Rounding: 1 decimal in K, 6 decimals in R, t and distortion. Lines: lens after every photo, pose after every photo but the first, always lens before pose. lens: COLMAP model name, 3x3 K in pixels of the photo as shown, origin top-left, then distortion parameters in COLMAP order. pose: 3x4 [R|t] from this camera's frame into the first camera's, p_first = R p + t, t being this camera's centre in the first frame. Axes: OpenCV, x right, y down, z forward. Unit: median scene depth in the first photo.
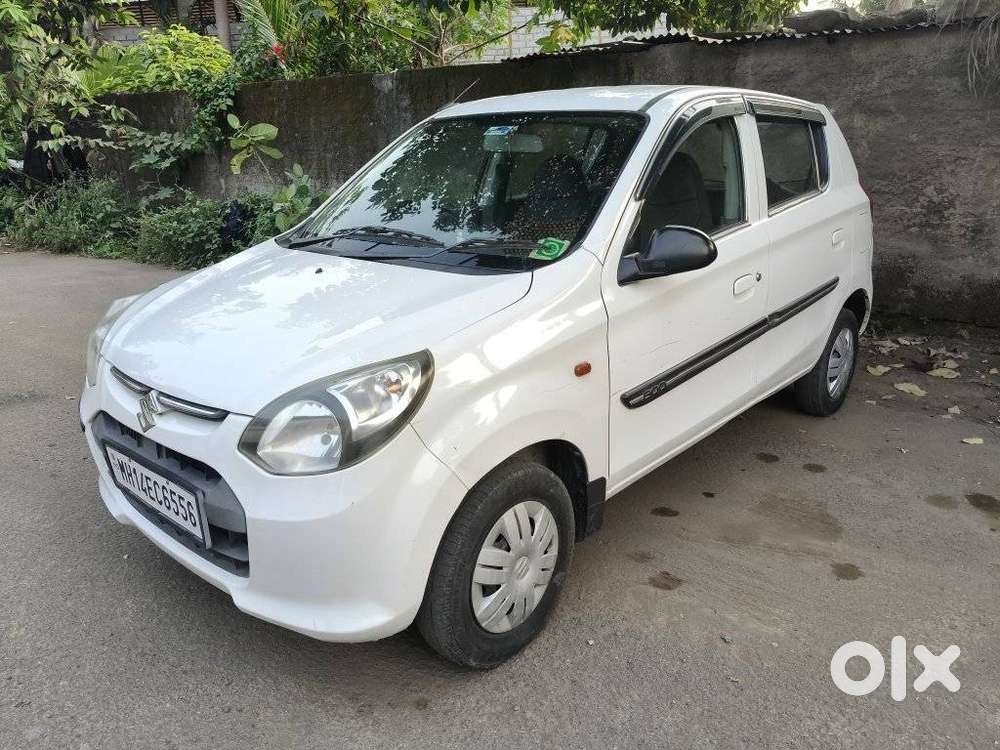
lens RADIAL K [[768.4, 0, 502.7], [0, 768.4, 374.1], [0, 0, 1]] dist [0.000181, -0.006188]
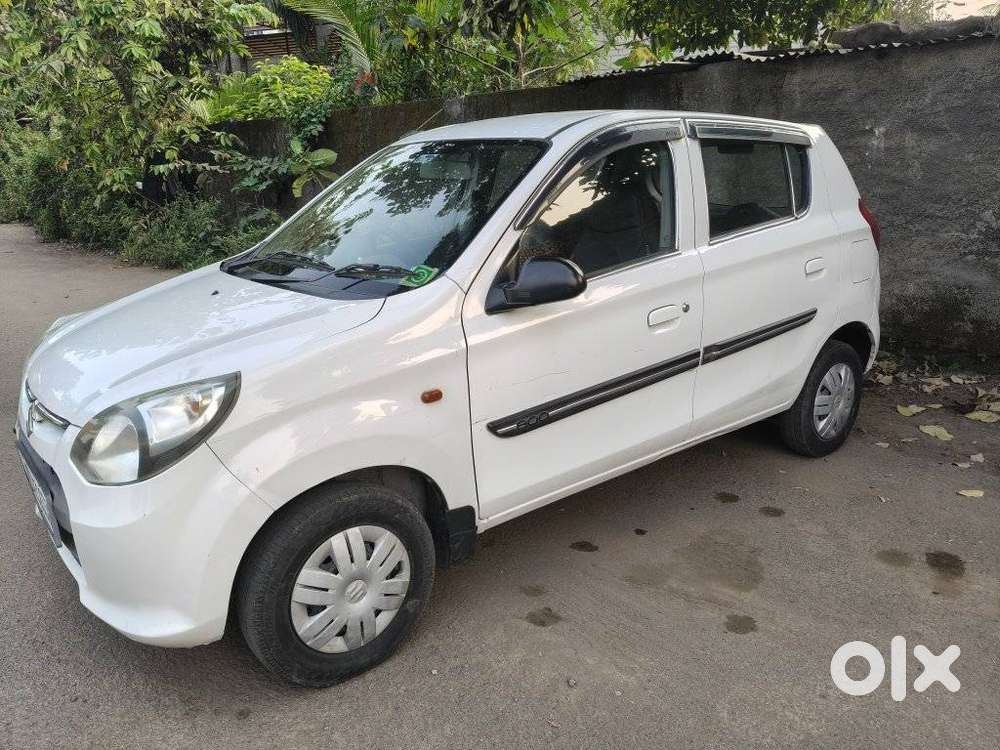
lens RADIAL K [[774.0, 0, 499.6], [0, 774.0, 374.8], [0, 0, 1]] dist [0.004291, -0.007787]
pose [[0.986015, 0.036737, -0.162559, 0.142974], [-0.040824, 0.998927, -0.021871, -0.006498], [0.161581, 0.028201, 0.986456, 0.006801]]
